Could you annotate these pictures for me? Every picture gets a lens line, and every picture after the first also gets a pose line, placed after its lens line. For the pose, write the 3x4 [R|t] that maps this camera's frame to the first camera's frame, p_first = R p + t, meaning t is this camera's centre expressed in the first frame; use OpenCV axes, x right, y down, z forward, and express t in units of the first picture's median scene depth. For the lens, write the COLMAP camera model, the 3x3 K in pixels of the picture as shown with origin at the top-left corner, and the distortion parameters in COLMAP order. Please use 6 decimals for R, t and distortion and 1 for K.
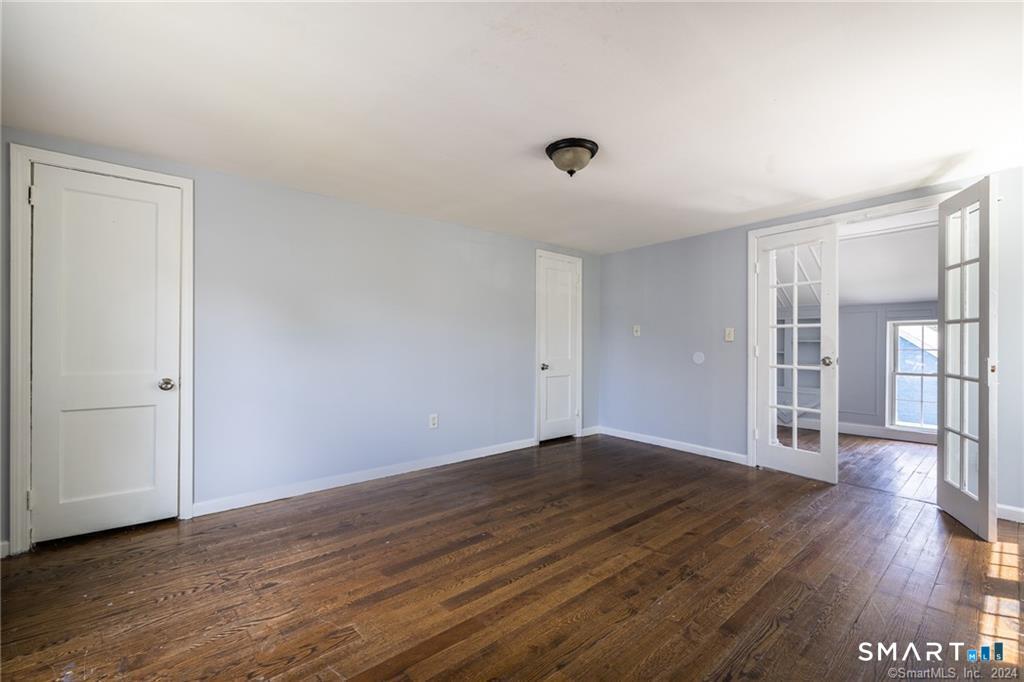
lens RADIAL K [[441.3, 0, 507.3], [0, 441.3, 342.5], [0, 0, 1]] dist [-0.001369, -0.000219]
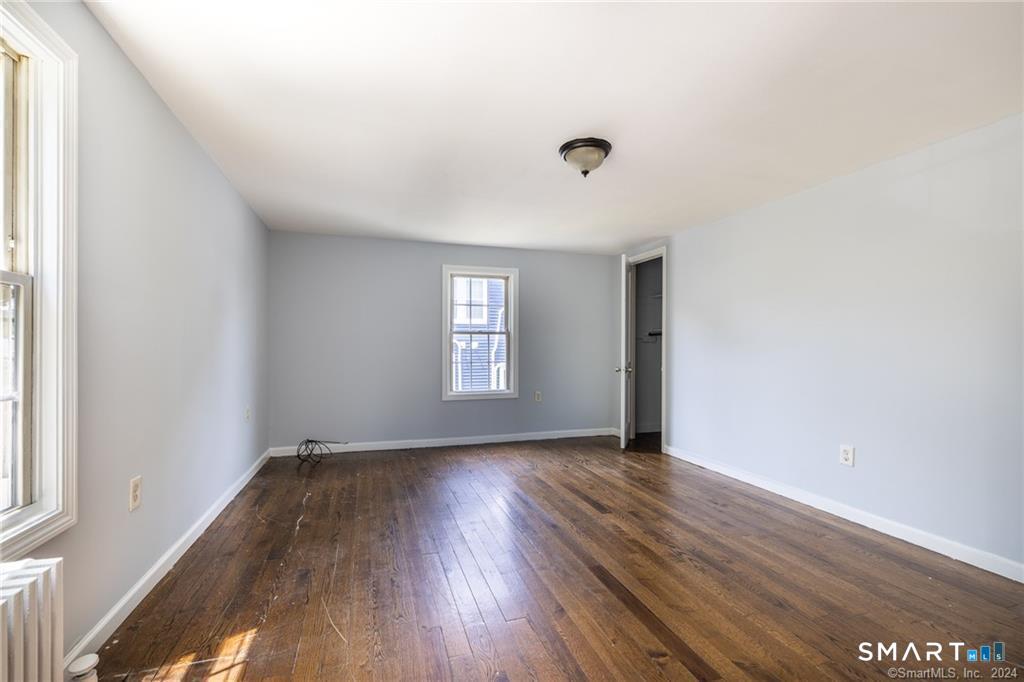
lens RADIAL K [[441.3, 0, 507.3], [0, 441.3, 342.5], [0, 0, 1]] dist [-0.001369, -0.000219]
pose [[-0.390390, -0.009804, -0.920597, 0.907185], [-0.004264, 0.999952, -0.008841, 0.004352], [0.920640, 0.000474, -0.390413, 0.982344]]
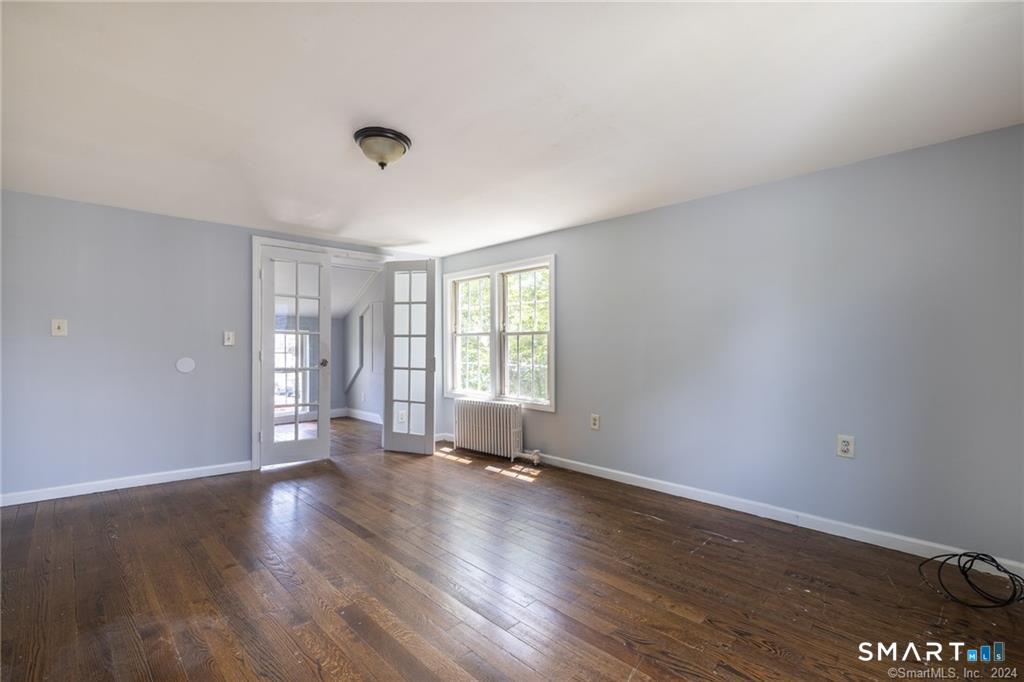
lens RADIAL K [[452.0, 0, 508.8], [0, 452.0, 351.2], [0, 0, 1]] dist [-0.000119, 0.000040]
pose [[-0.072828, -0.006992, 0.997320, -0.664322], [-0.008482, 0.999944, 0.006391, -0.003056], [-0.997308, -0.007994, -0.072883, 0.639744]]
